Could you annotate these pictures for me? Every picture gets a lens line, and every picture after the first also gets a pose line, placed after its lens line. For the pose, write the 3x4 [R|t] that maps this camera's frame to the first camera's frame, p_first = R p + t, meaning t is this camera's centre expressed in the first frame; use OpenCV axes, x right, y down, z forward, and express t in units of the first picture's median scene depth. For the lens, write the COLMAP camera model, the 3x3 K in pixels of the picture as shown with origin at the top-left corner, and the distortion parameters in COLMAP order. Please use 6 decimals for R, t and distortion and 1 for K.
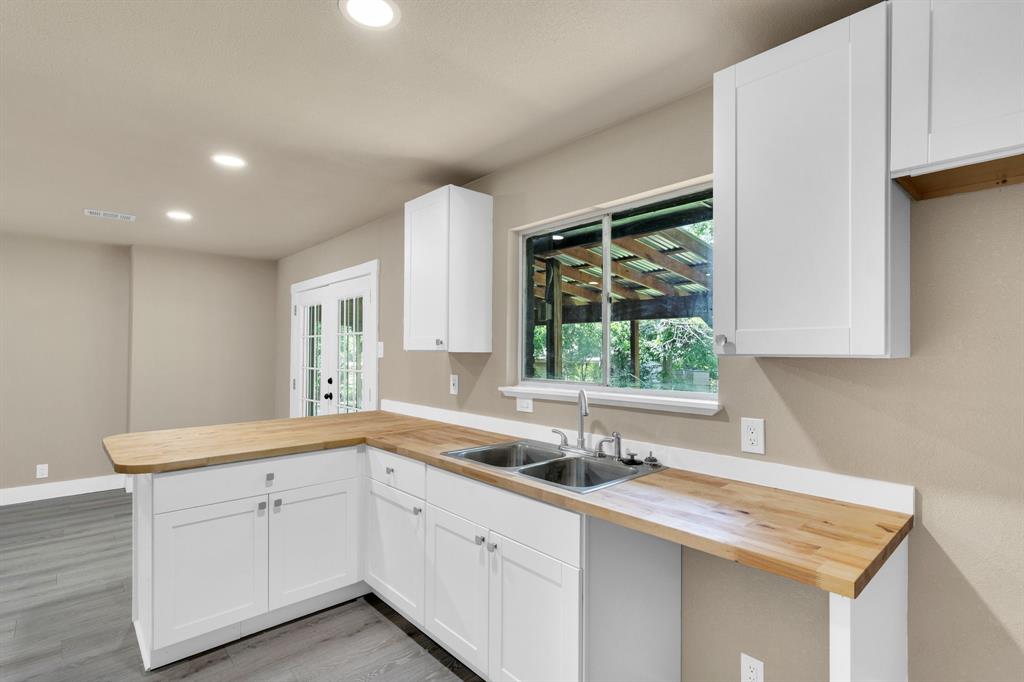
lens RADIAL K [[492.0, 0, 504.7], [0, 492.0, 350.1], [0, 0, 1]] dist [0.000074, -0.000731]
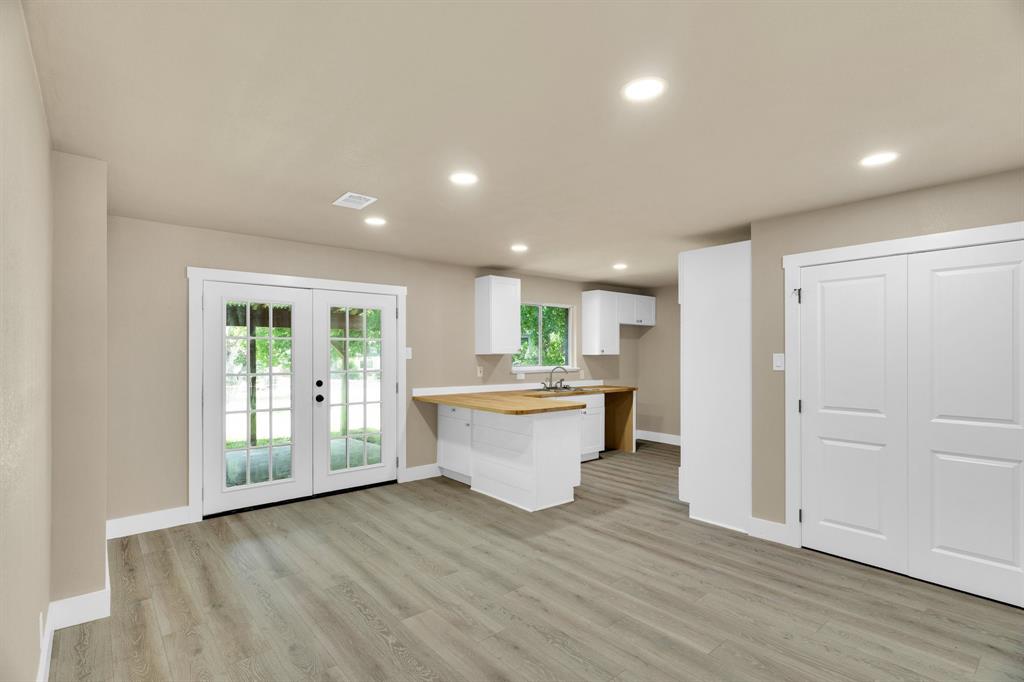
lens RADIAL K [[492.0, 0, 511.0], [0, 492.0, 351.3], [0, 0, 1]] dist [0.000074, -0.000731]
pose [[0.030051, 0.002762, 0.999545, -2.605474], [-0.002248, 0.999994, -0.002695, -0.004175], [-0.999546, -0.002166, 0.030057, 1.082456]]
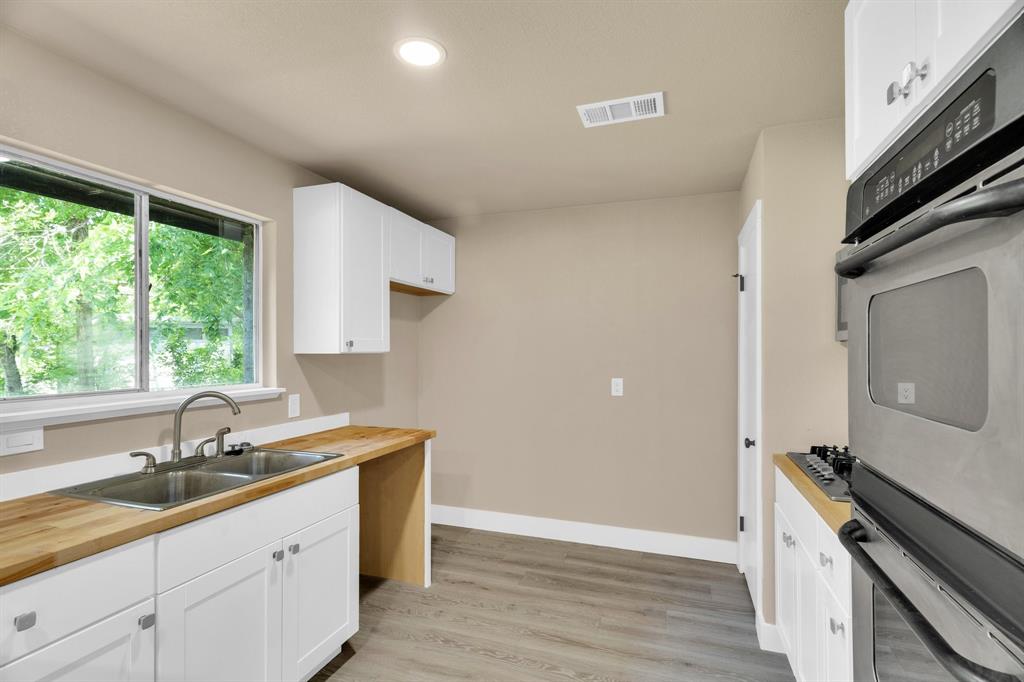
lens RADIAL K [[492.0, 0, 512.4], [0, 492.0, 349.1], [0, 0, 1]] dist [0.000074, -0.000731]
pose [[-0.480077, -0.004852, 0.877213, -0.856730], [-0.007239, 0.999973, 0.001569, -0.007148], [-0.877197, -0.005596, -0.480099, 0.844029]]
